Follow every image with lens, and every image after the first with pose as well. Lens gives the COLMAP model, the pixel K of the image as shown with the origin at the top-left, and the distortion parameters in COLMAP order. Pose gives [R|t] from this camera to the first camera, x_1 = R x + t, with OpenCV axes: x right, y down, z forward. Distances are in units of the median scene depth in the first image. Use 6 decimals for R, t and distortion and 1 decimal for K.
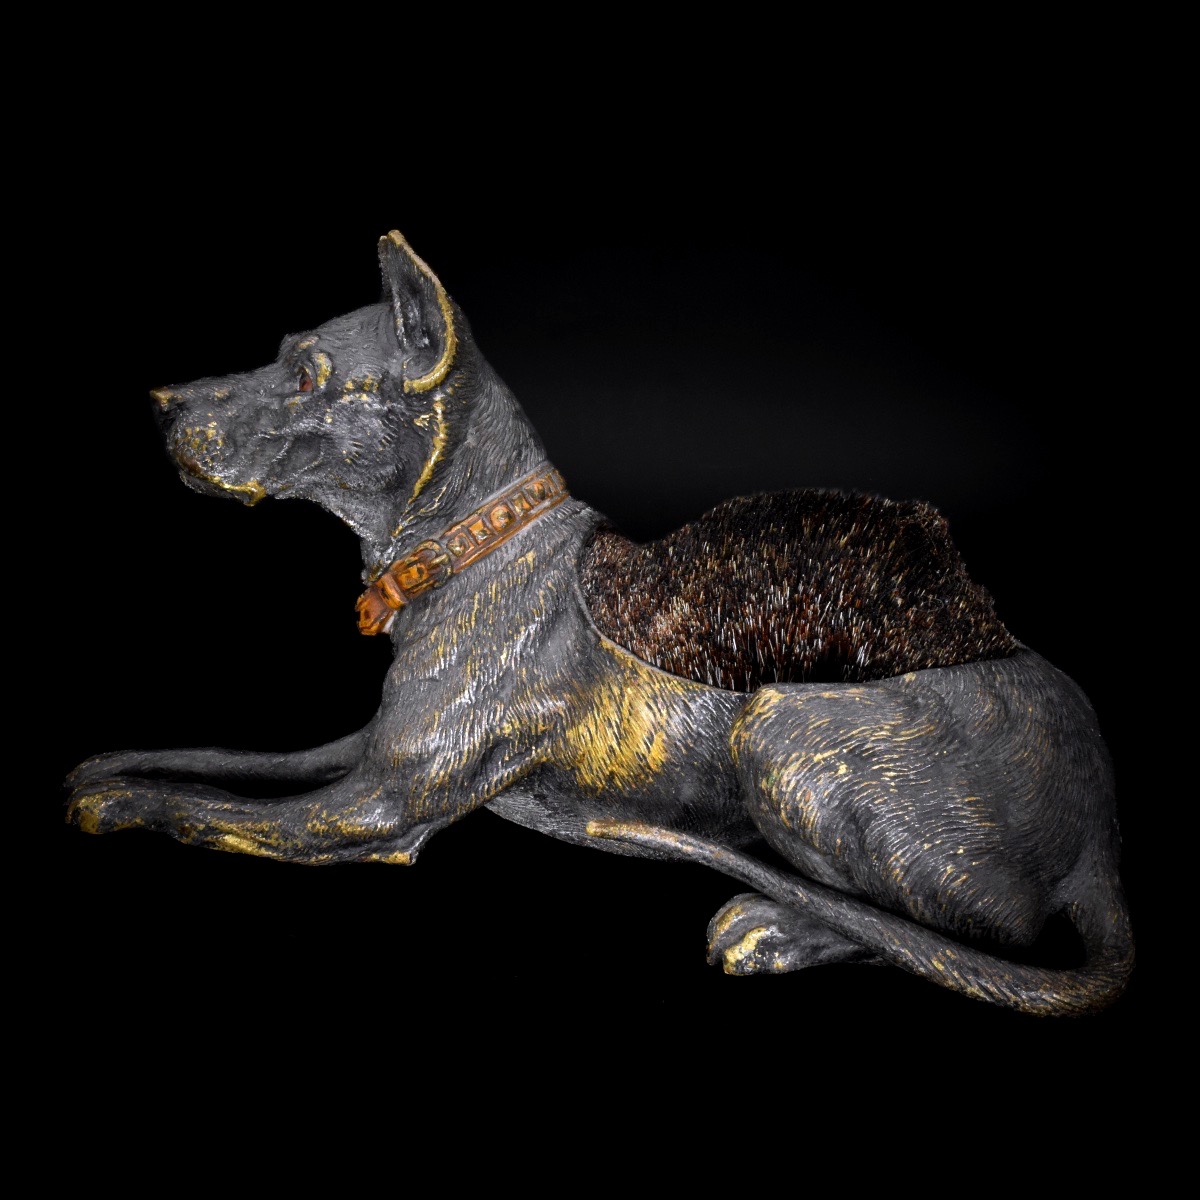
lens RADIAL K [[2340.7, 0, 600.0], [0, 2340.7, 600.0], [0, 0, 1]] dist [0.001290, 0.031121]
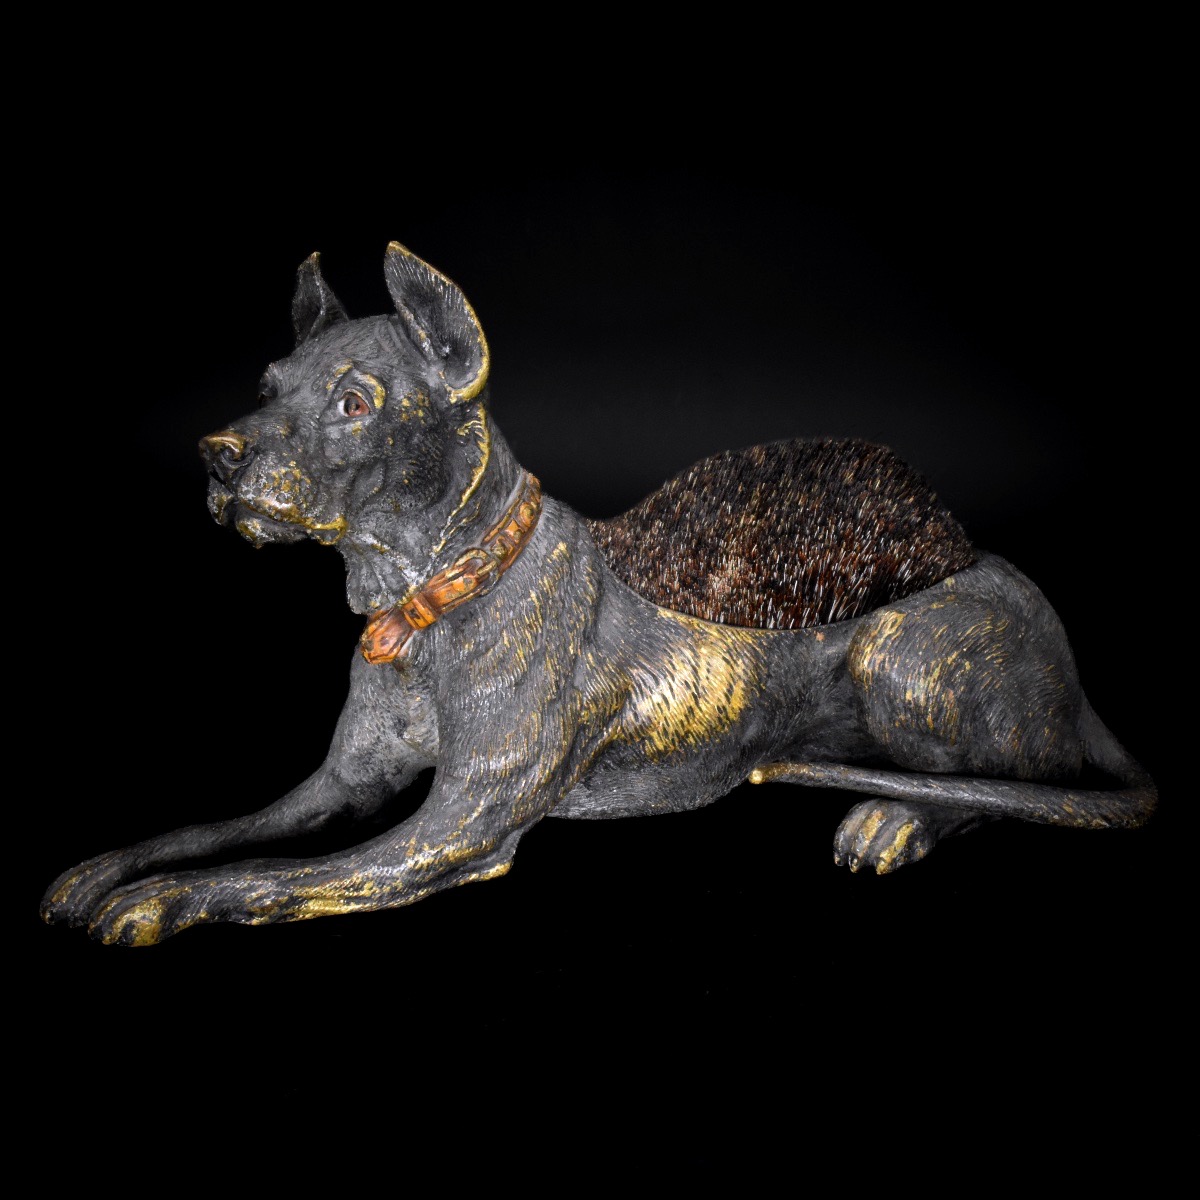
lens RADIAL K [[2340.7, 0, 600.0], [0, 2340.7, 600.0], [0, 0, 1]] dist [0.001290, 0.031121]
pose [[0.748500, -0.182488, 0.637531, -0.690327], [0.182927, 0.980908, 0.066010, -0.061906], [-0.637406, 0.067213, 0.767591, 0.213728]]
